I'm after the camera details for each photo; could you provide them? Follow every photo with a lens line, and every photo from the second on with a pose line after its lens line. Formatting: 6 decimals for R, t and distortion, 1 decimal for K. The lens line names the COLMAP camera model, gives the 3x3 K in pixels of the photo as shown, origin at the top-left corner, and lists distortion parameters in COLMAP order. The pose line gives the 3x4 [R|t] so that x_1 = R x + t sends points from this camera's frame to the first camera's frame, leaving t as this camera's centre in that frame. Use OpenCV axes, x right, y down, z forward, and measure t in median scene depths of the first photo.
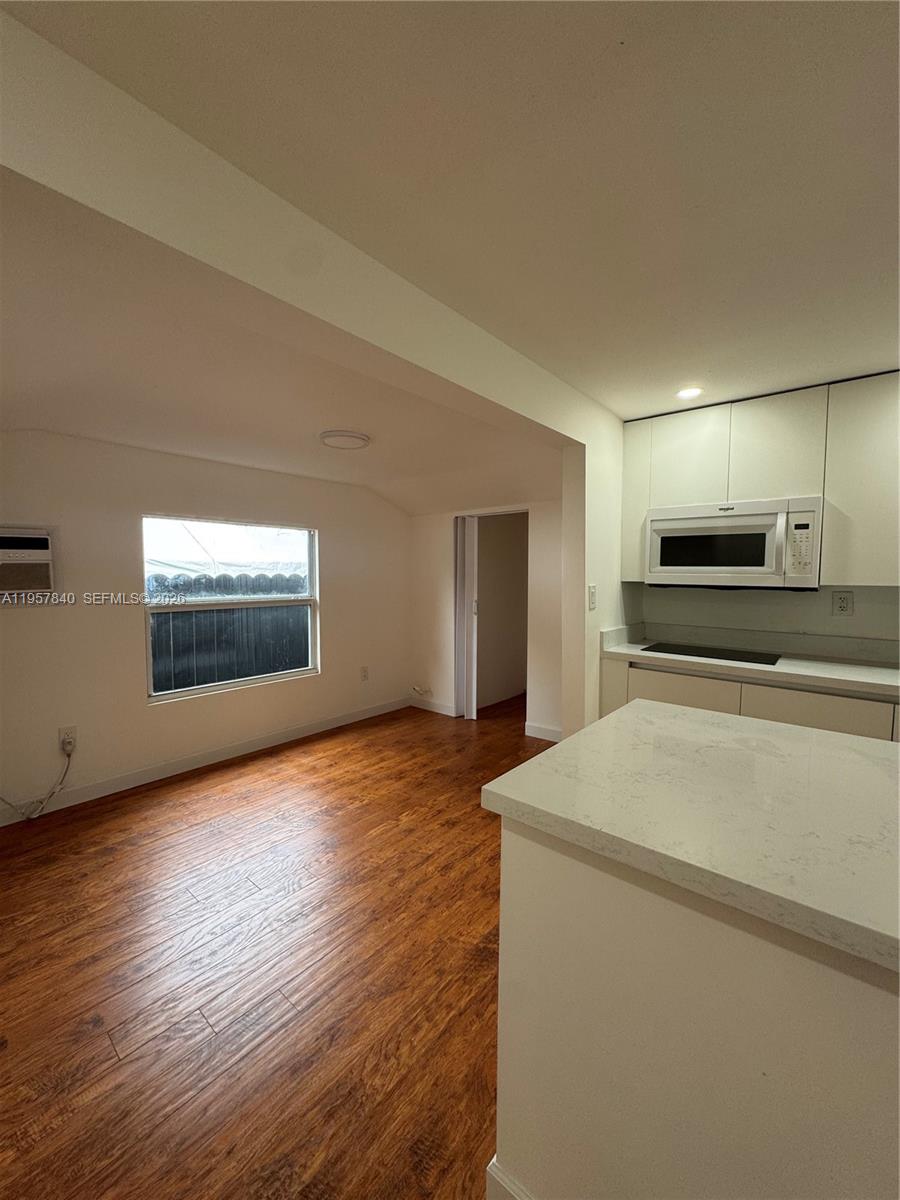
lens RADIAL K [[475.6, 0, 450.0], [0, 475.6, 600.0], [0, 0, 1]] dist [-0.002188, -0.000164]
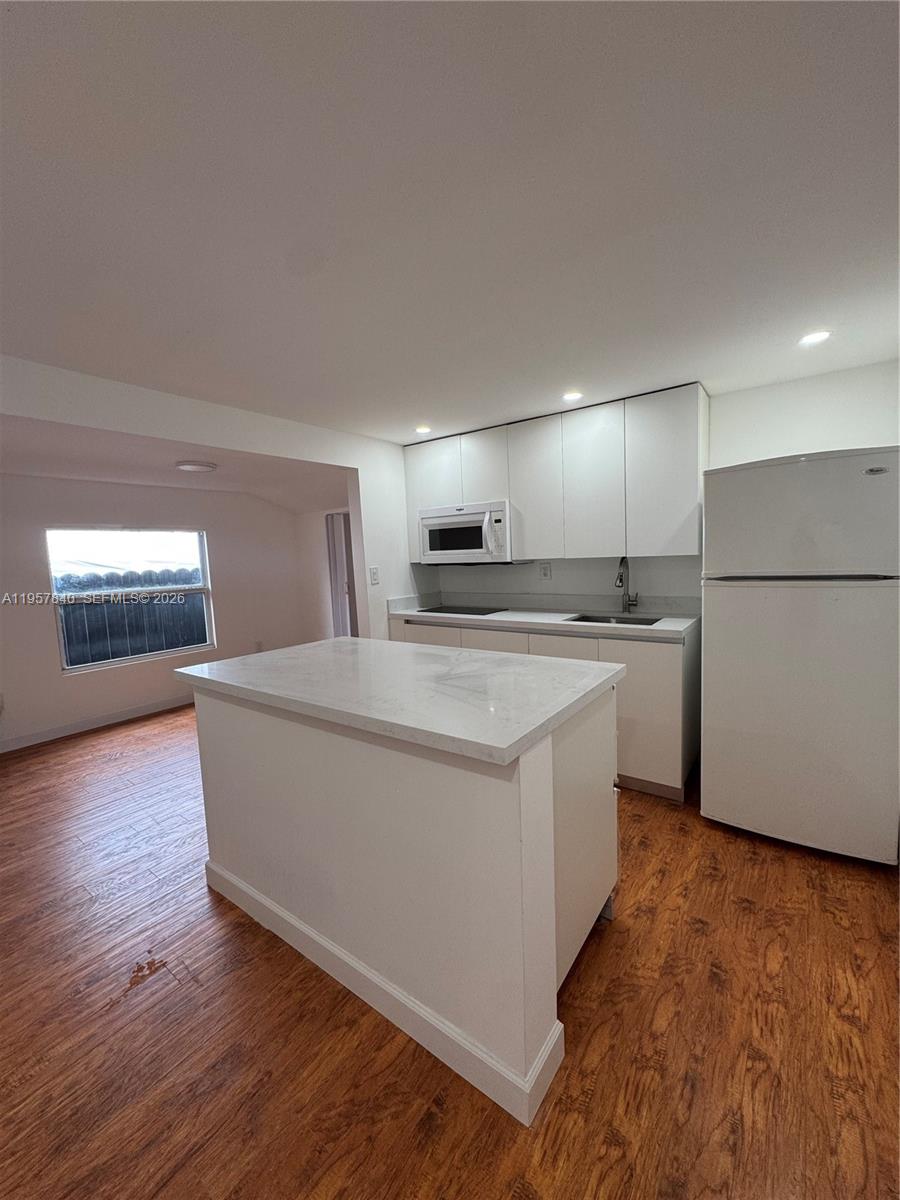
lens RADIAL K [[476.7, 0, 450.0], [0, 476.7, 600.0], [0, 0, 1]] dist [0.000597, -0.000023]
pose [[0.997051, -0.053284, 0.055231, 0.373420], [0.051277, 0.997994, 0.037134, 0.021509], [-0.057099, -0.034192, 0.997783, -0.365994]]
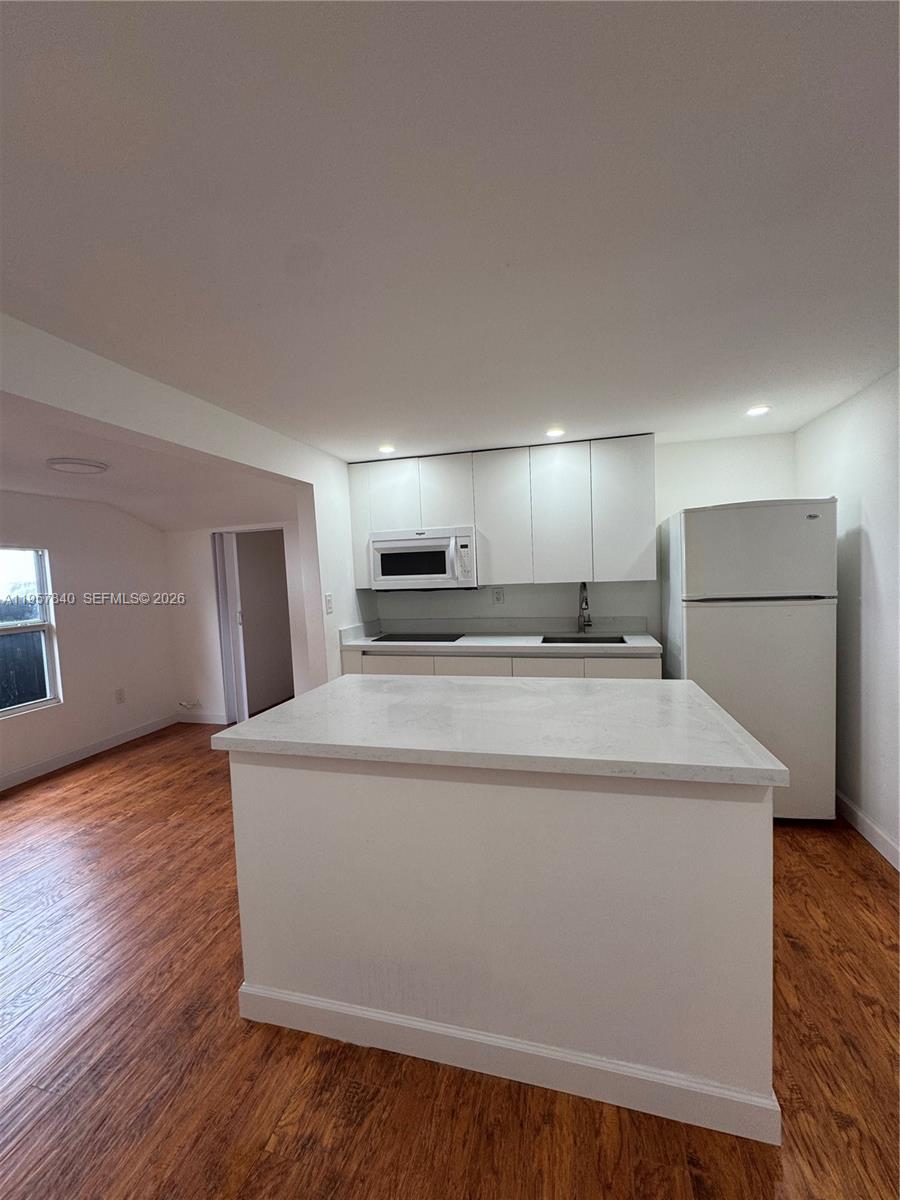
lens RADIAL K [[476.7, 0, 450.0], [0, 476.7, 600.0], [0, 0, 1]] dist [0.000597, -0.000023]
pose [[0.904044, -0.068732, 0.421878, 0.046570], [0.070242, 0.997458, 0.011984, -0.006629], [-0.421629, 0.018800, 0.906573, -0.244973]]
